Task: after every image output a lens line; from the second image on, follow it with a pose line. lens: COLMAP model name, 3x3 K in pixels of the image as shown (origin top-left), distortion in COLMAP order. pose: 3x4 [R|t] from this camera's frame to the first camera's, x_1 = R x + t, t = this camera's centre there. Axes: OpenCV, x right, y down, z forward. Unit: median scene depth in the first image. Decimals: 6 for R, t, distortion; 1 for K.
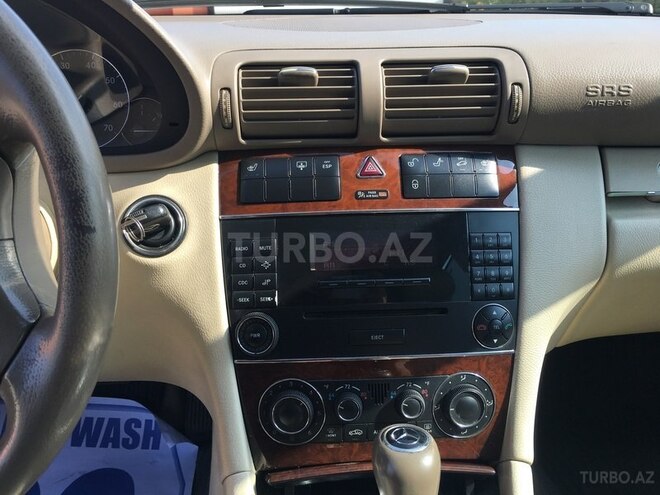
lens RADIAL K [[554.5, 0, 328.2], [0, 554.5, 240.8], [0, 0, 1]] dist [0.054720, -0.076191]
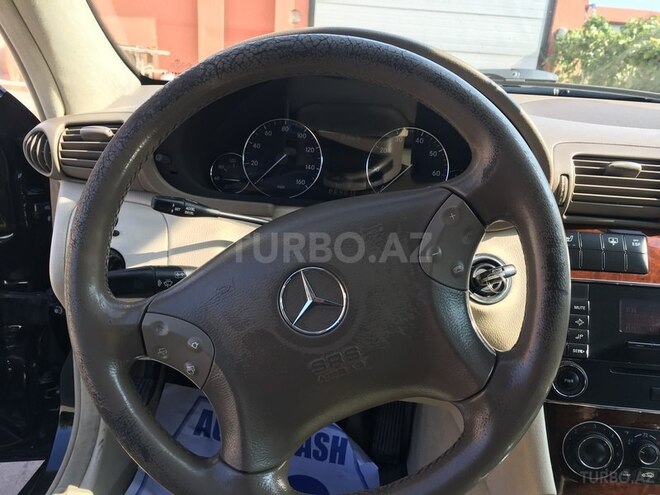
lens RADIAL K [[554.5, 0, 327.1], [0, 554.5, 240.5], [0, 0, 1]] dist [0.054720, -0.076191]
pose [[0.989627, 0.102963, -0.100182, -0.538478], [-0.108685, 0.992639, -0.053428, -0.007269], [0.093943, 0.063763, 0.993534, -0.247562]]
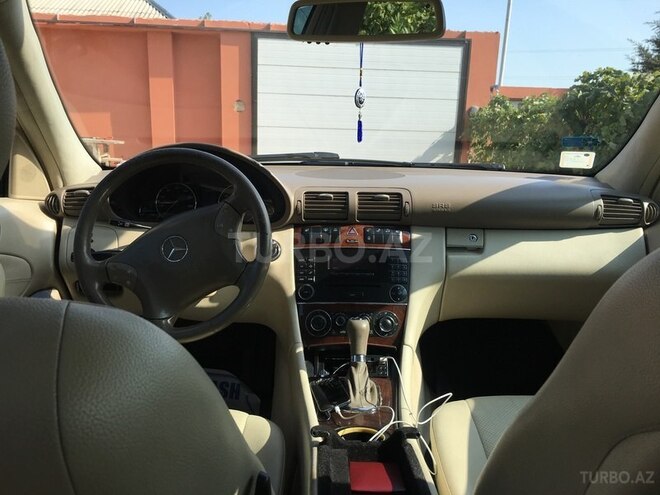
lens RADIAL K [[554.5, 0, 327.2], [0, 554.5, 251.0], [0, 0, 1]] dist [0.054720, -0.076191]
pose [[0.998528, 0.032929, -0.043110, 0.074541], [-0.039878, 0.984324, -0.171805, 0.413417], [0.036777, 0.173271, 0.984187, -1.562341]]
